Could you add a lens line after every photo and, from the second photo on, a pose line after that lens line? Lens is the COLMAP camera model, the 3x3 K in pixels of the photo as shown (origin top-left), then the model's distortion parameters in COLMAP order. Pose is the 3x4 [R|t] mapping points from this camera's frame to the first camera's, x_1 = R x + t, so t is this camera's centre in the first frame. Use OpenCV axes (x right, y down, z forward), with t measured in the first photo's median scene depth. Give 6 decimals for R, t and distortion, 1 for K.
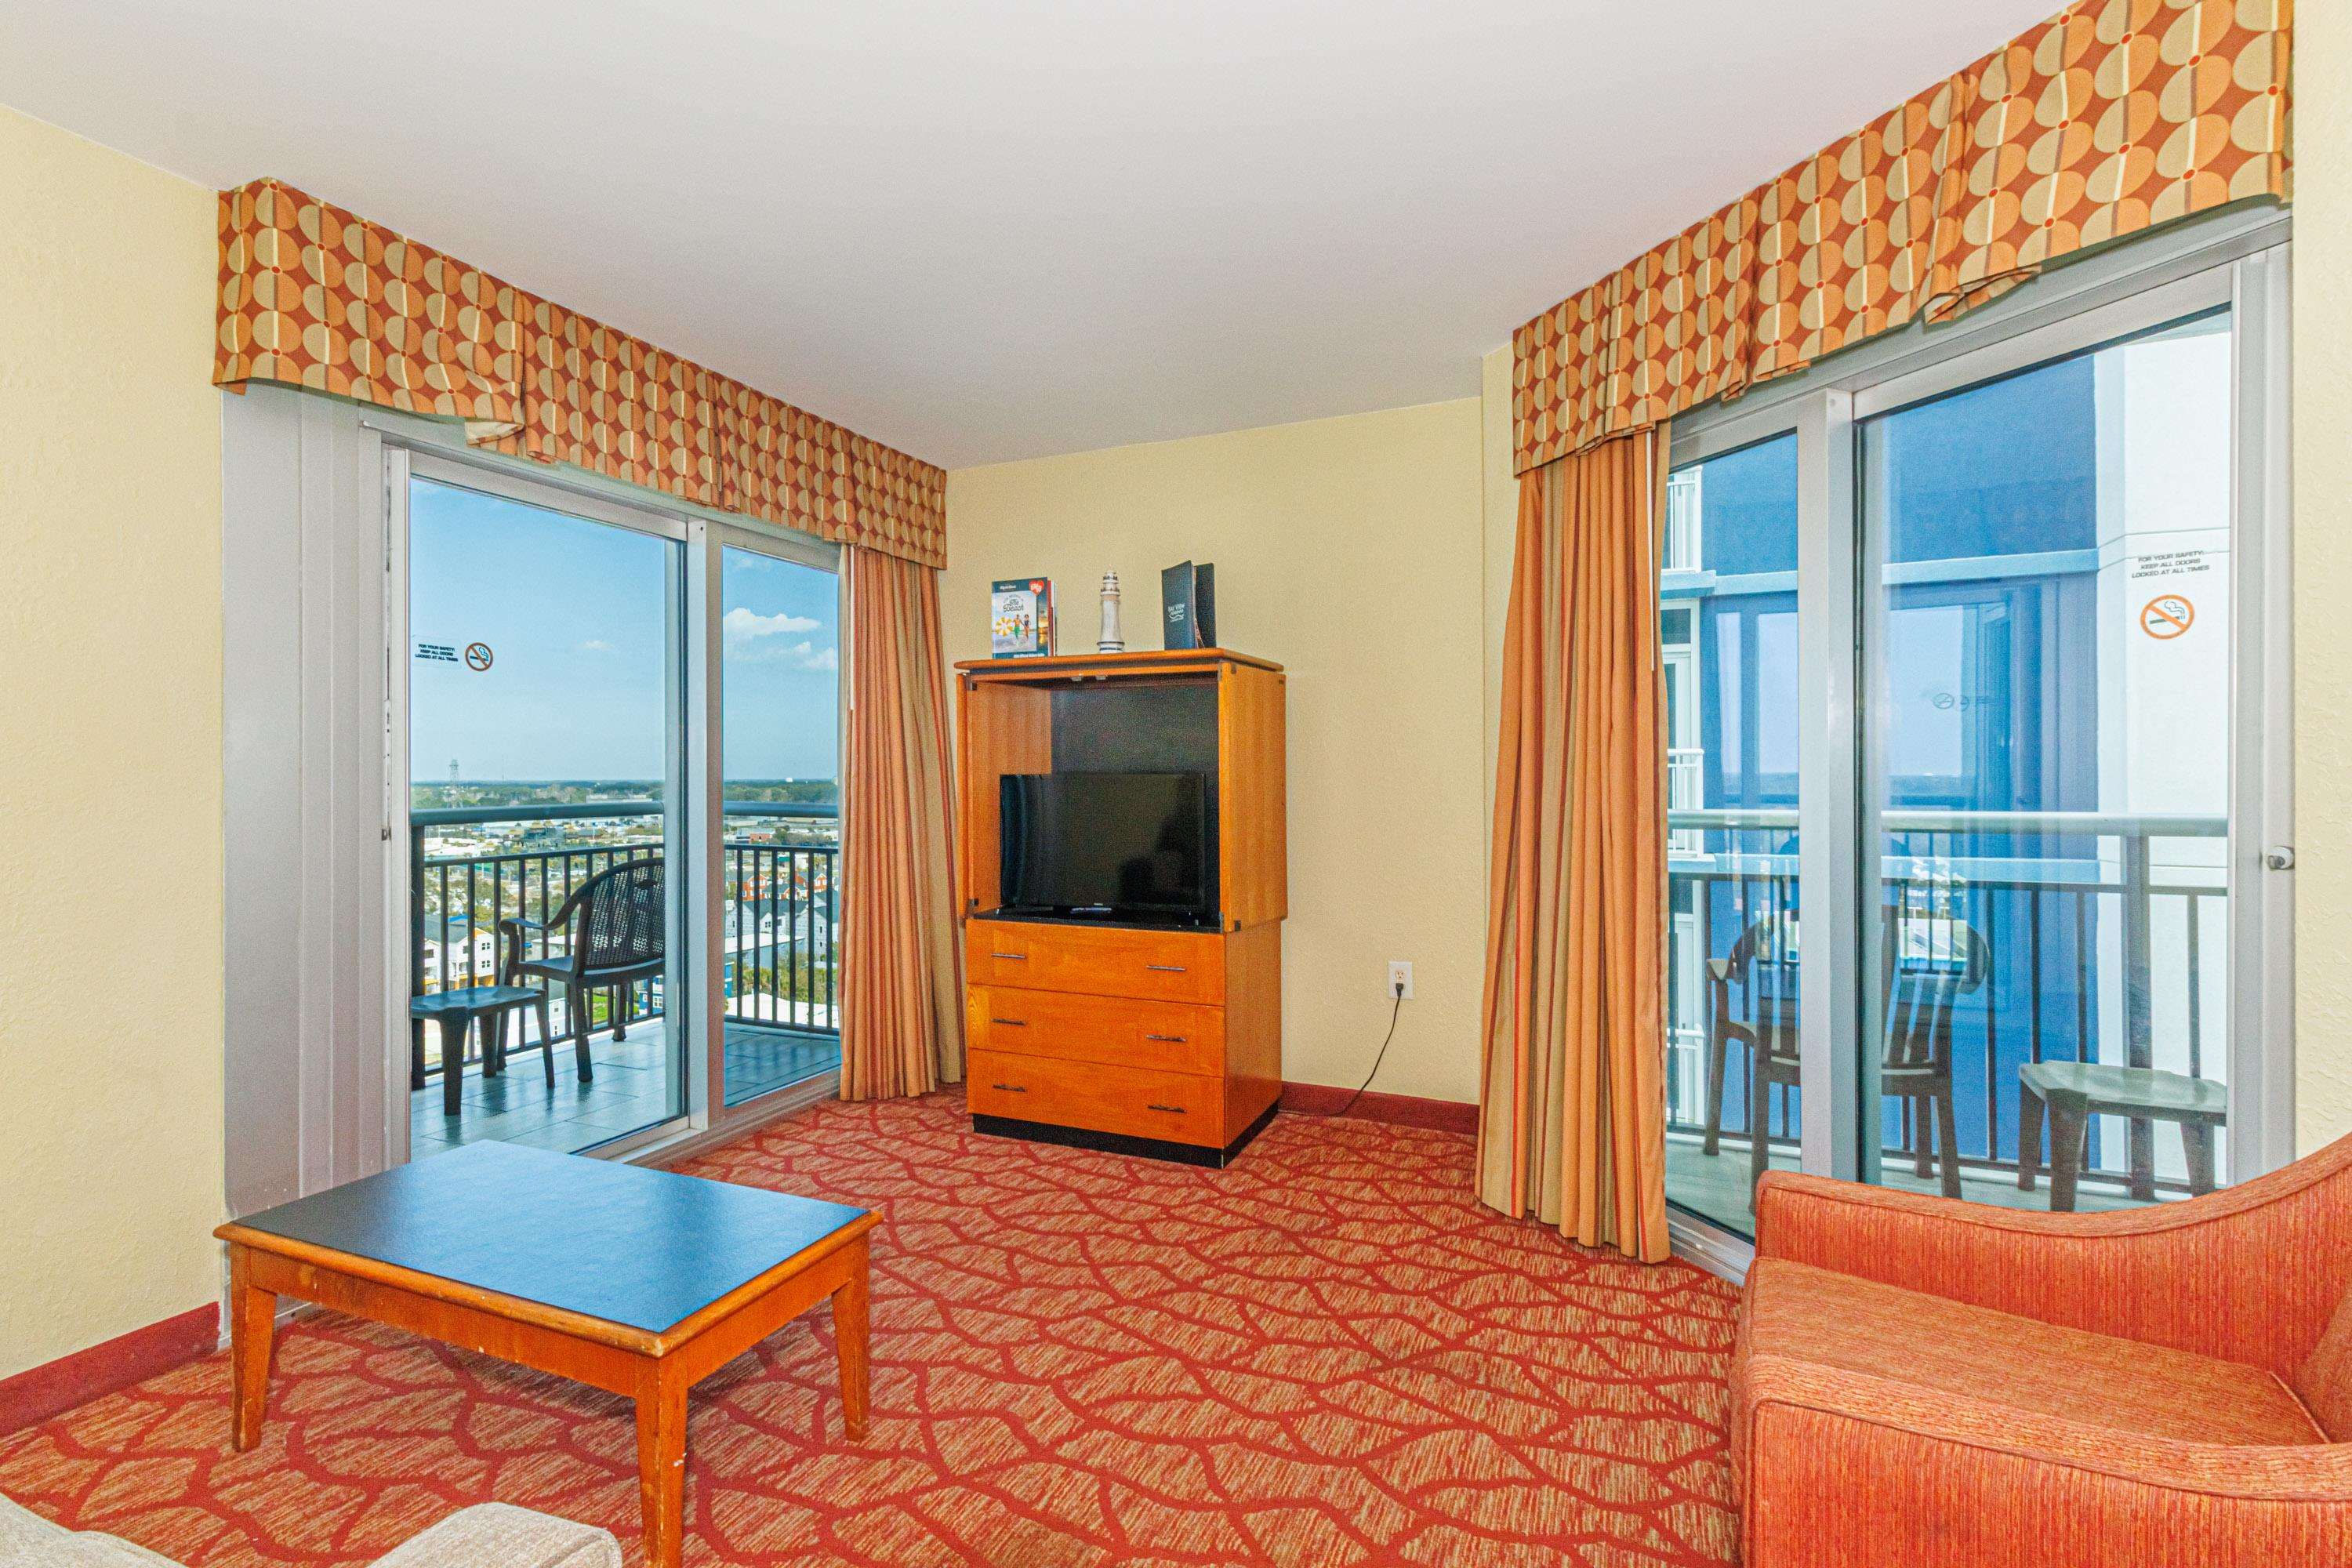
lens RADIAL K [[1071.3, 0, 1178.8], [0, 1071.3, 774.7], [0, 0, 1]] dist [-0.003798, -0.000394]
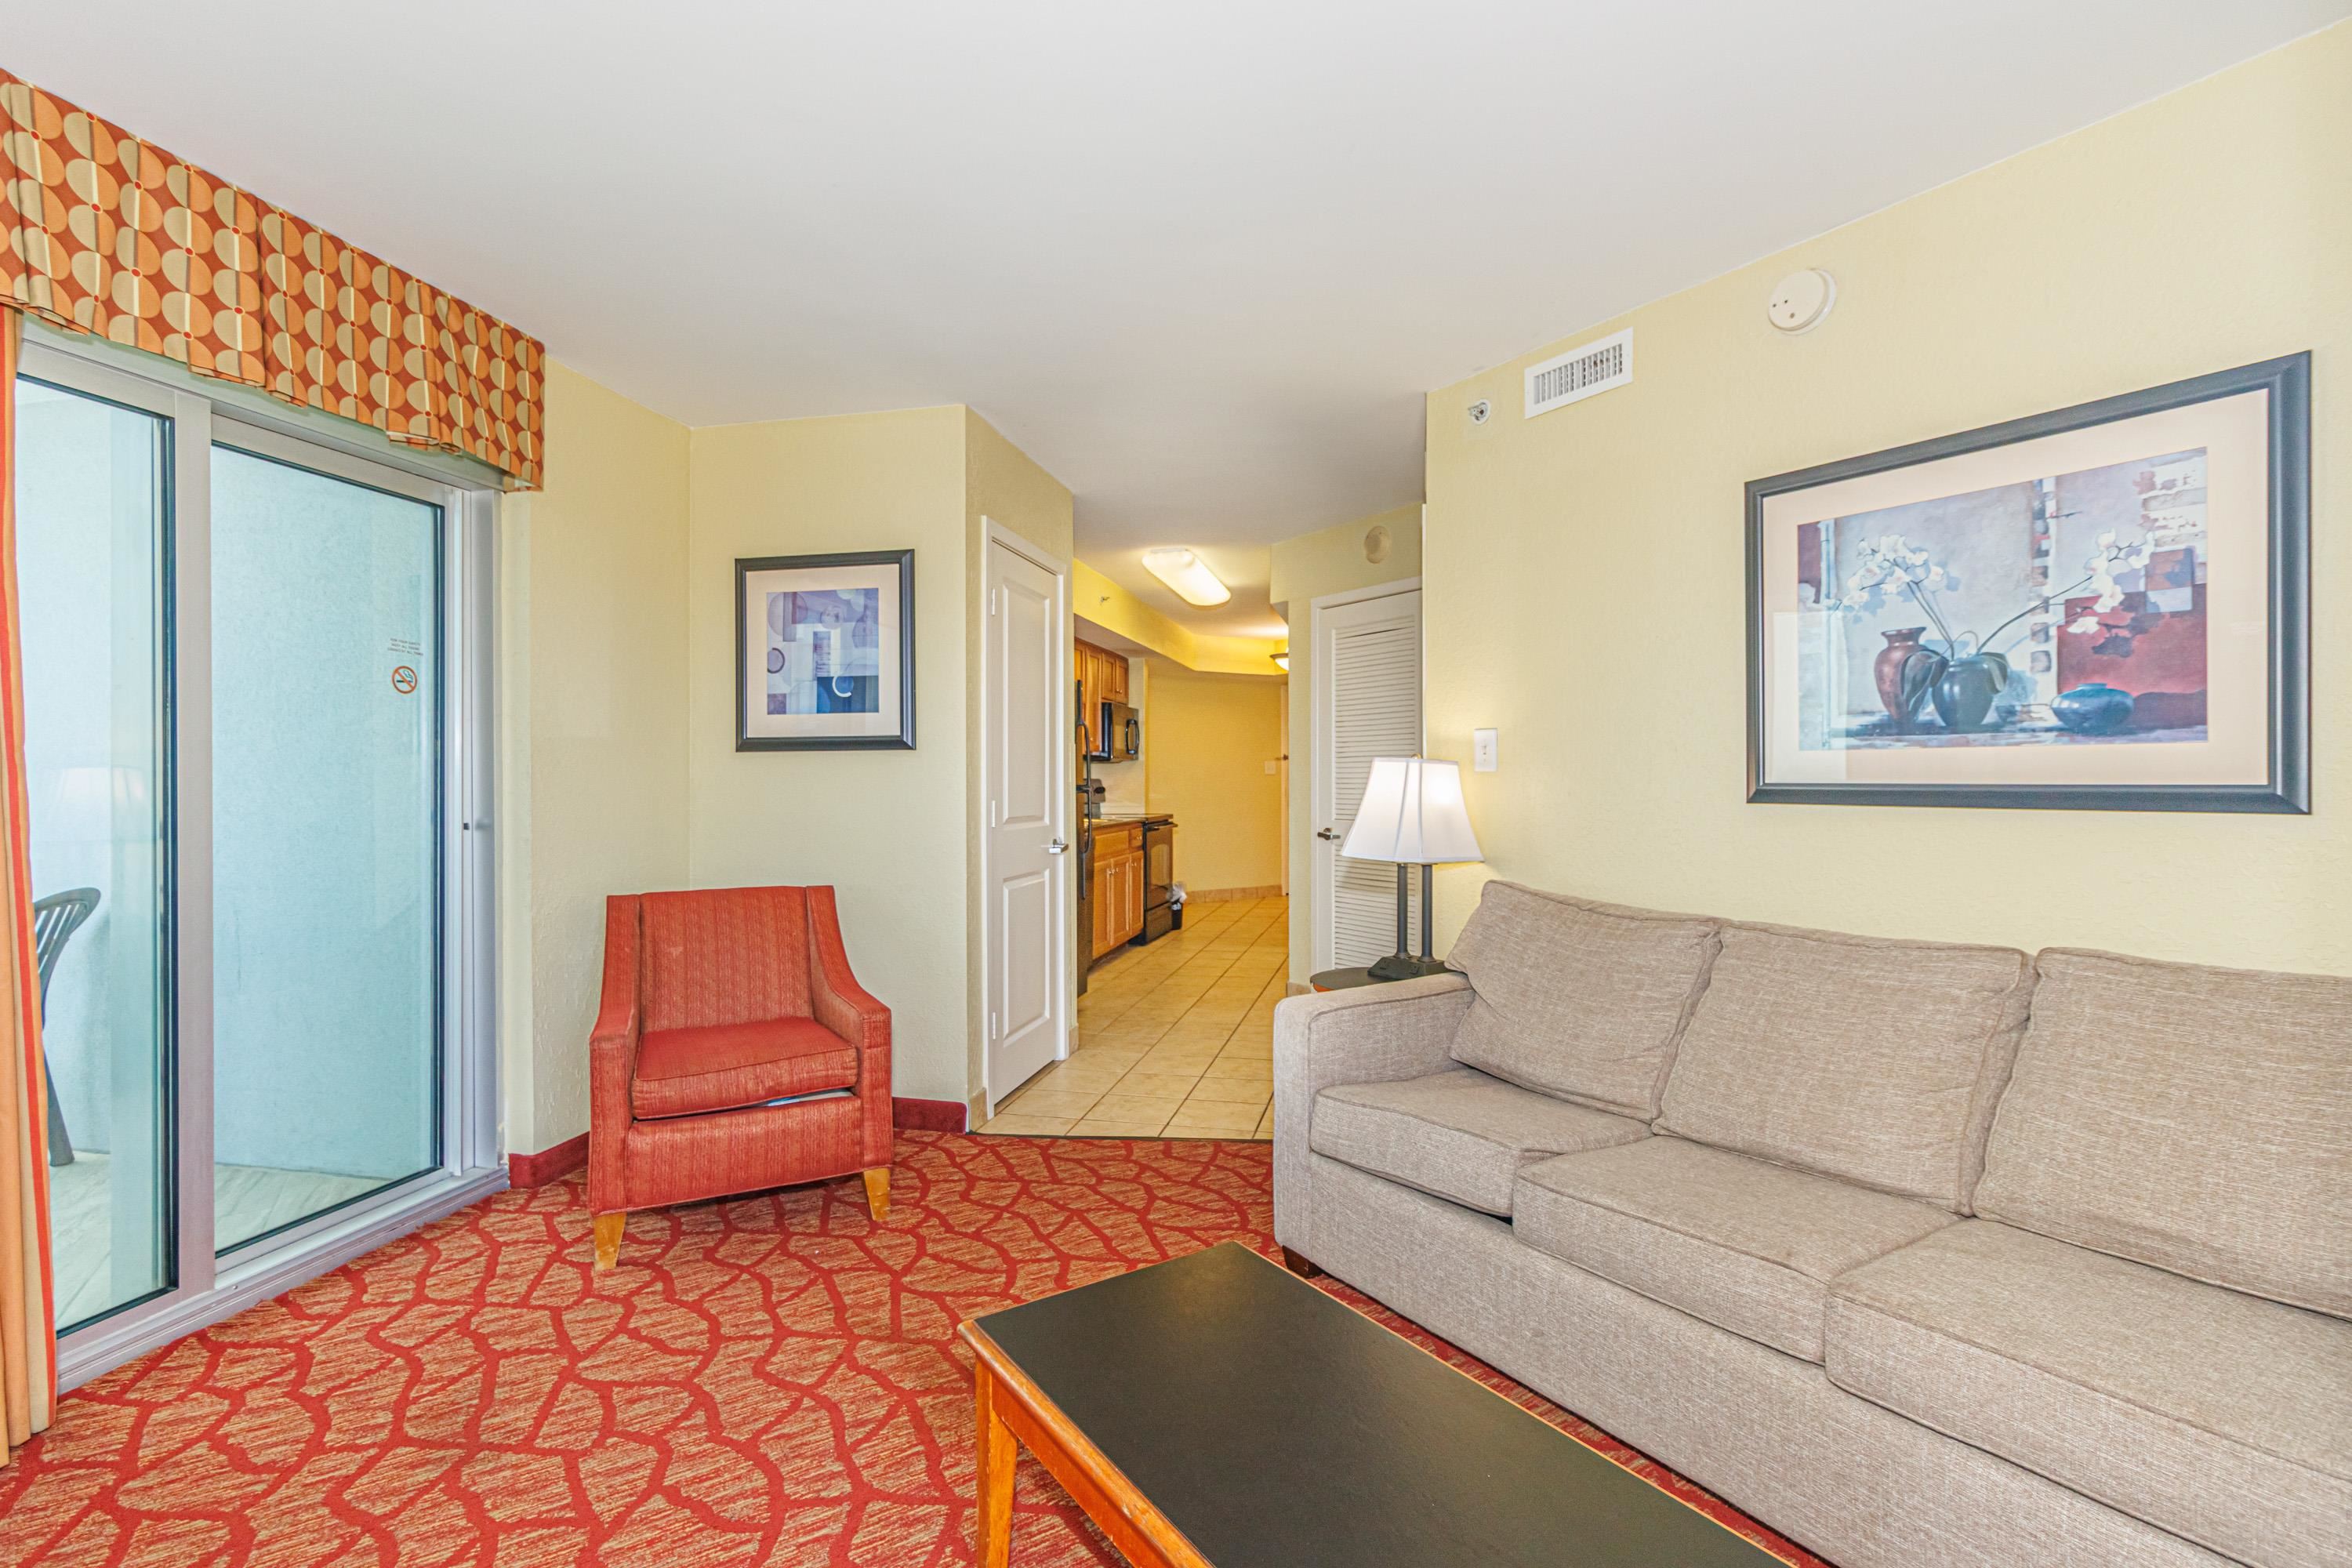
lens RADIAL K [[1078.6, 0, 1176.0], [0, 1078.6, 784.0], [0, 0, 1]] dist [-0.003287, -0.000135]
pose [[-0.825244, 0.000376, 0.564777, -0.672684], [0.006286, 0.999944, 0.008520, 0.004302], [-0.564742, 0.010582, -0.825200, 1.224145]]
